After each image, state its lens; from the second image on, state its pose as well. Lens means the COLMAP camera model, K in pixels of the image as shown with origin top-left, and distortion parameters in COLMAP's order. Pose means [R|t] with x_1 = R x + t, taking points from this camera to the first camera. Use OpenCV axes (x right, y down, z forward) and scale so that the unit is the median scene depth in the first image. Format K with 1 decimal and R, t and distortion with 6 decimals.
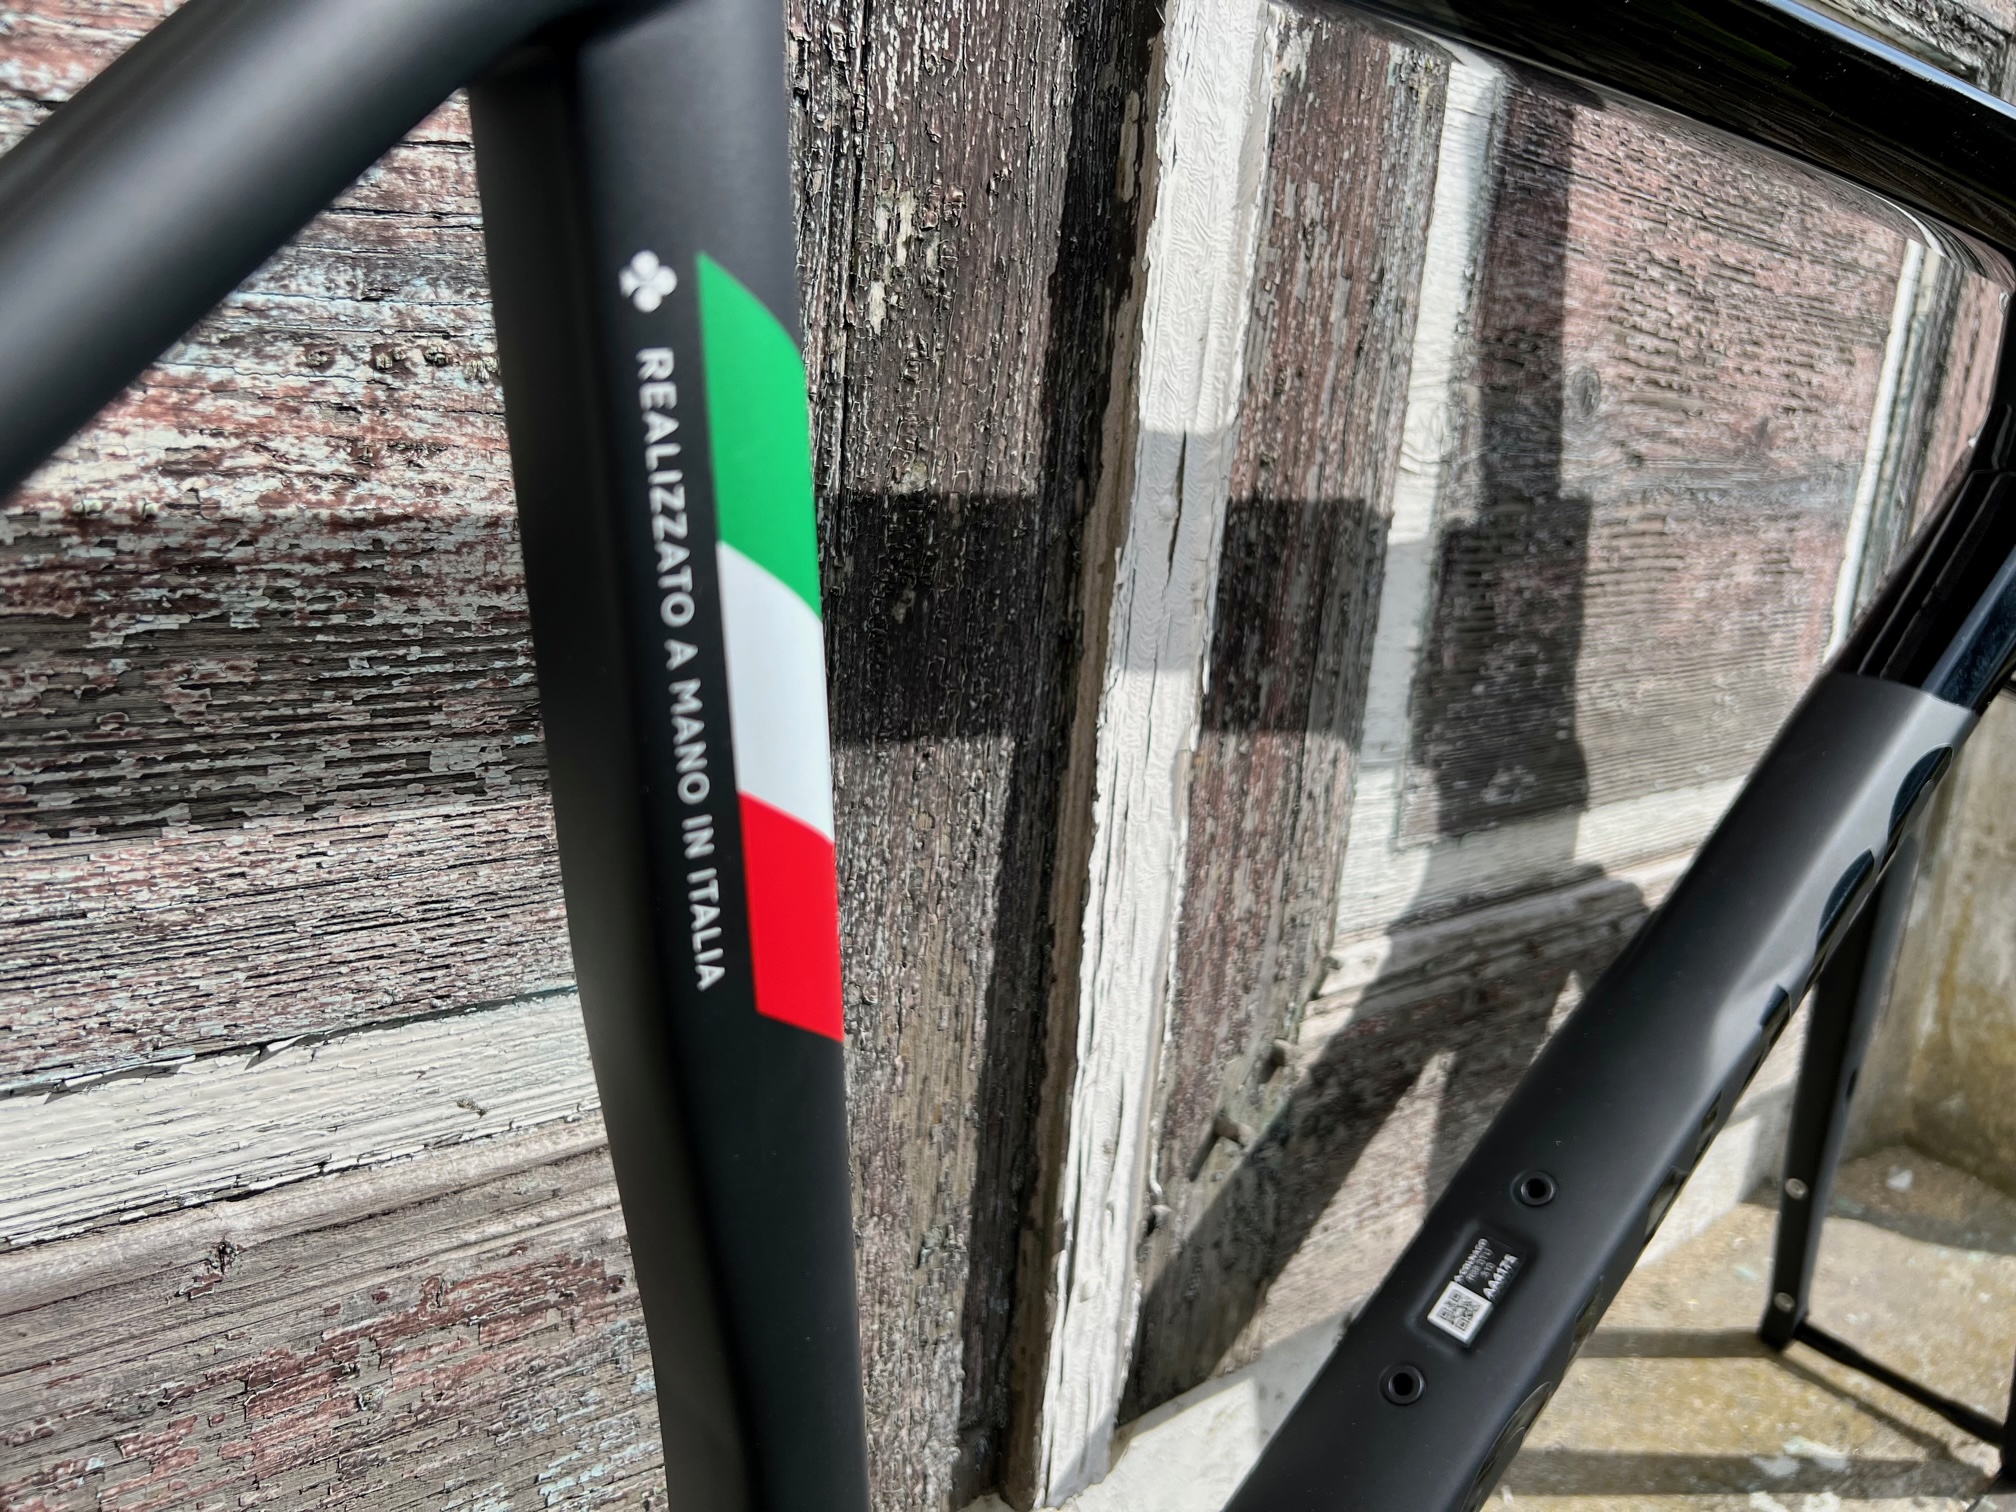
lens RADIAL K [[1535.5, 0, 1008.0], [0, 1535.5, 756.0], [0, 0, 1]] dist [0.002872, -0.002934]
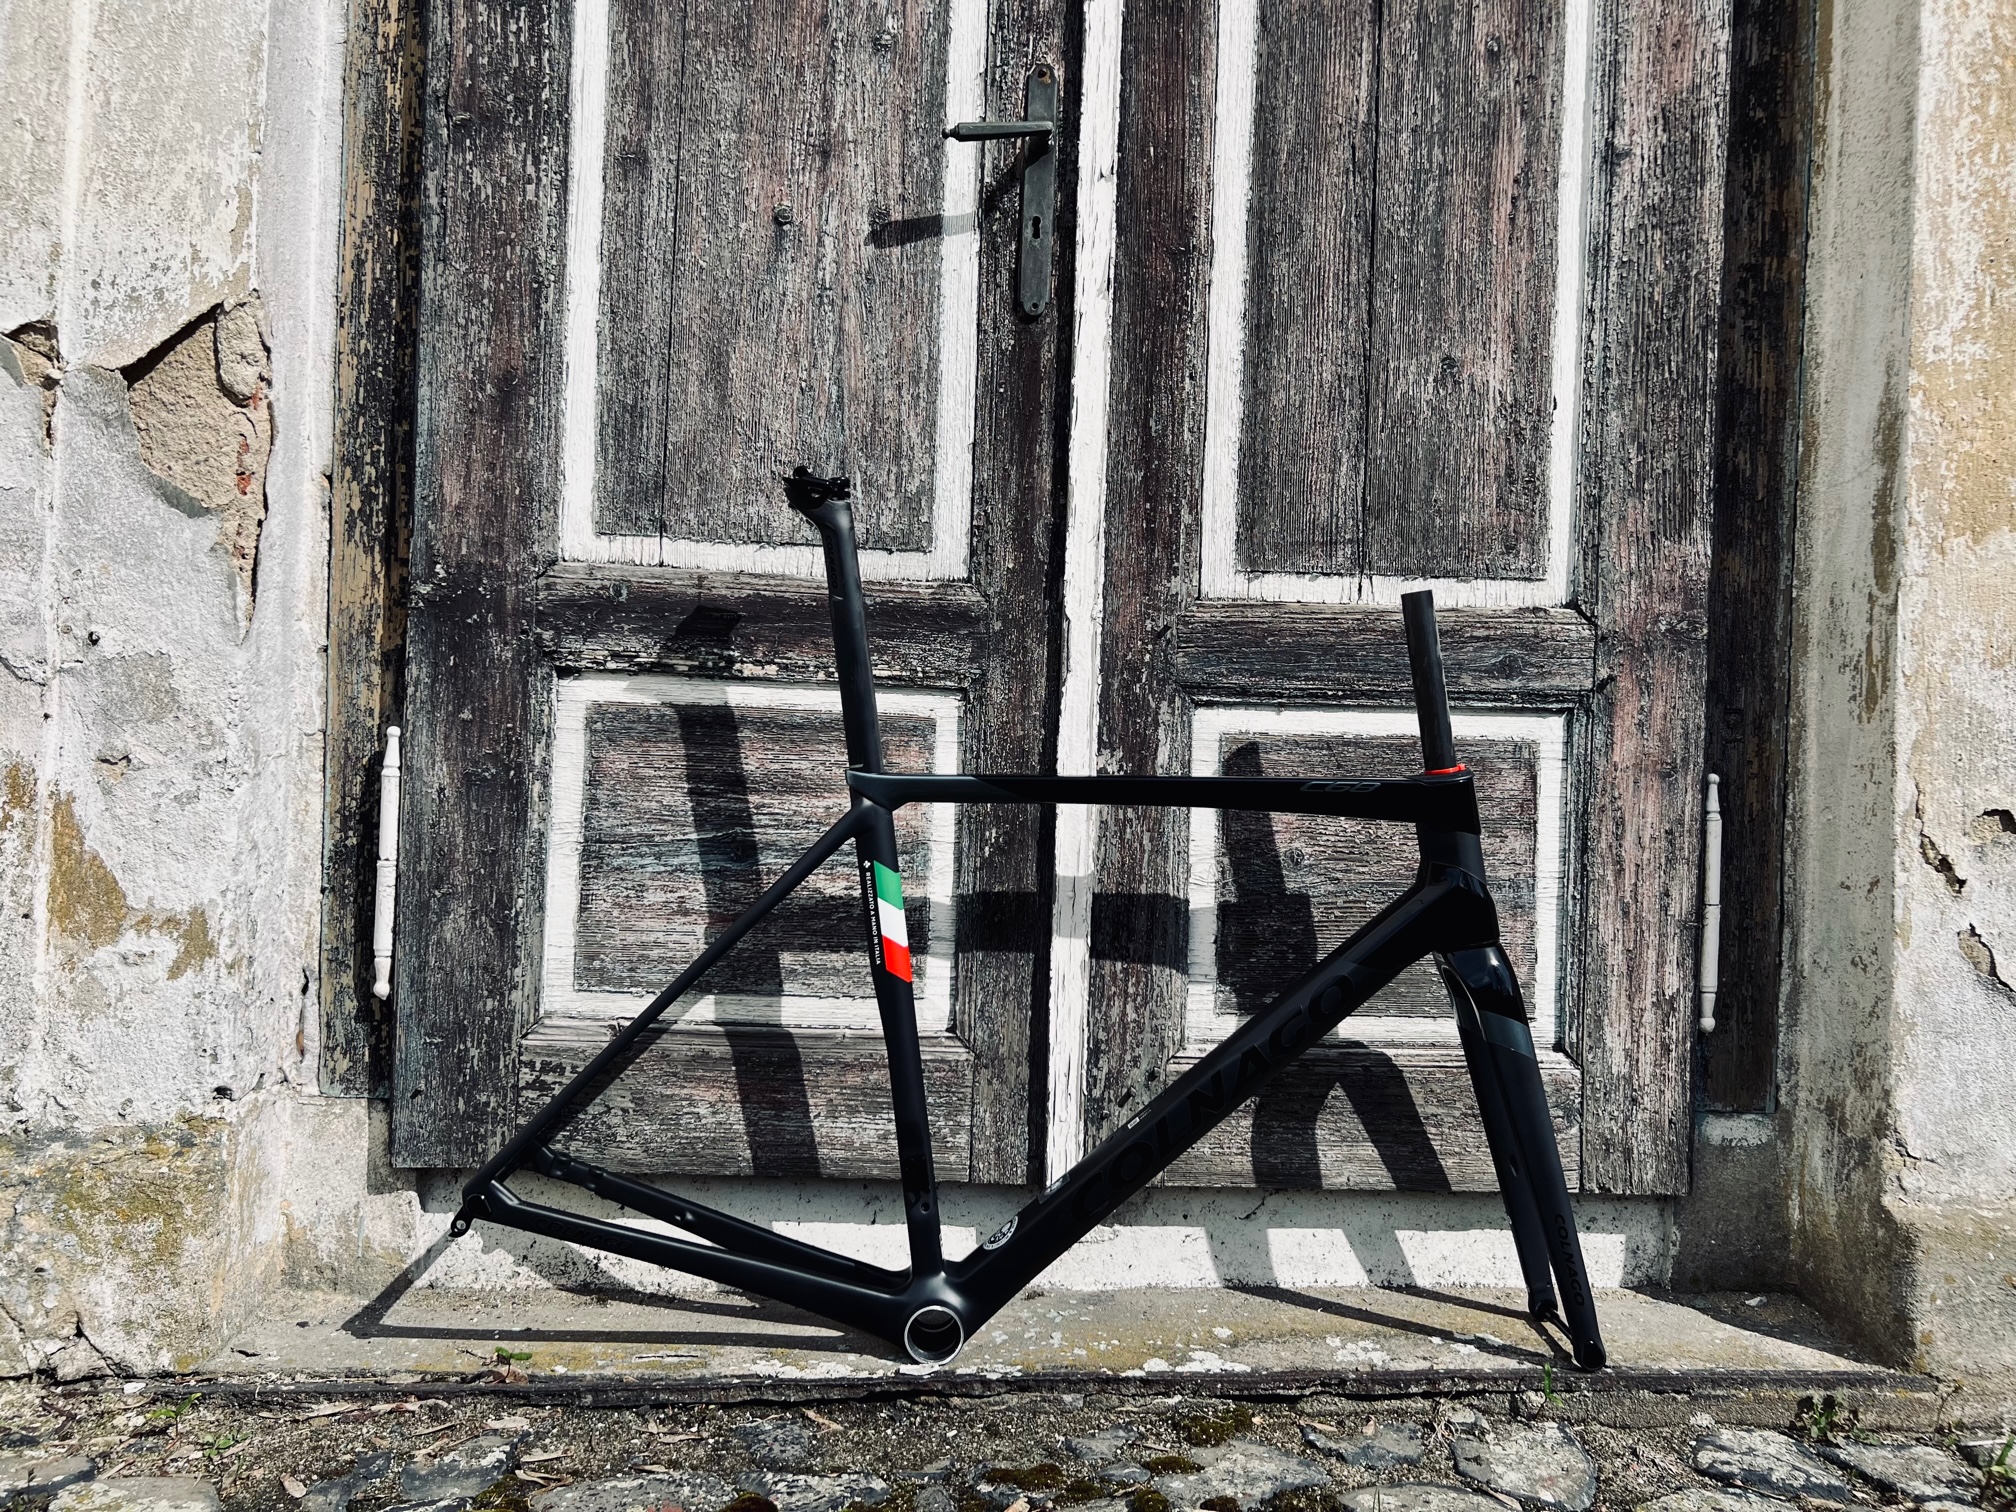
lens RADIAL K [[1535.5, 0, 1008.0], [0, 1535.5, 756.0], [0, 0, 1]] dist [0.002872, -0.002934]
pose [[0.795379, -0.060154, -0.603120, 1.952486], [-0.101305, 0.967872, -0.230133, 0.339120], [0.597586, 0.244142, 0.763731, -1.794532]]
